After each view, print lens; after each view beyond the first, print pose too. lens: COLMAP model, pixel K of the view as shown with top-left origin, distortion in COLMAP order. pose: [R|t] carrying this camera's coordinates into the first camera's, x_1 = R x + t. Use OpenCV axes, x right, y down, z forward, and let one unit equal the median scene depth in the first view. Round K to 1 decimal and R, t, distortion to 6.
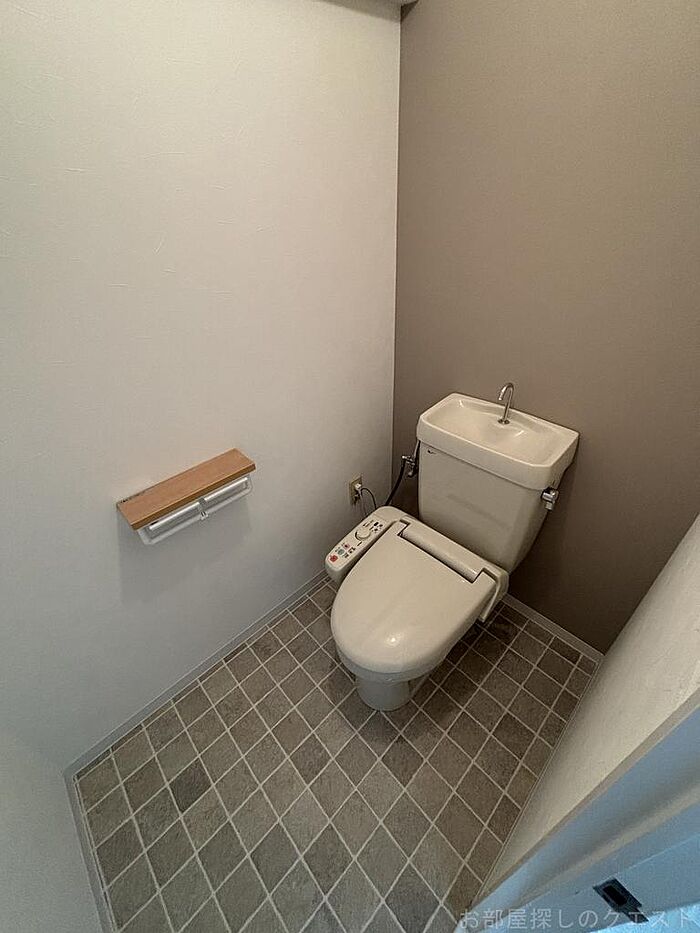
lens RADIAL K [[375.8, 0, 350.0], [0, 375.8, 466.5], [0, 0, 1]] dist [0.001498, 0.000121]
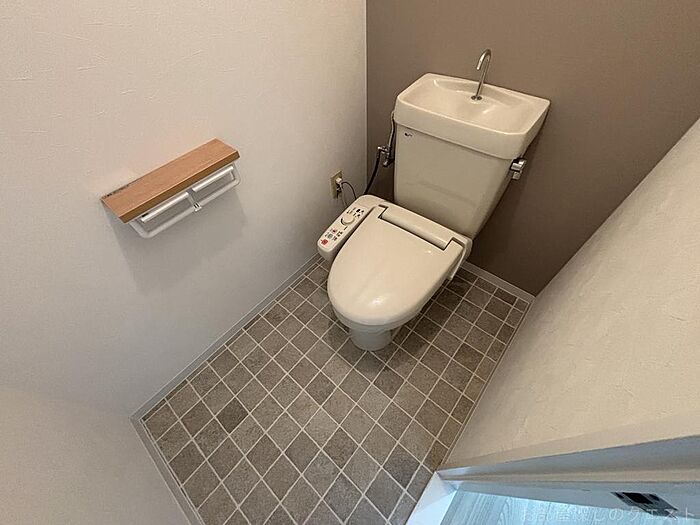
lens RADIAL K [[282.0, 0, 350.0], [0, 282.0, 262.5], [0, 0, 1]] dist [0.001498, 0.000121]
pose [[0.994602, -0.084341, 0.060449, -0.024844], [0.064225, 0.957911, 0.279790, 0.074000], [-0.081502, -0.274397, 0.958156, 0.152730]]
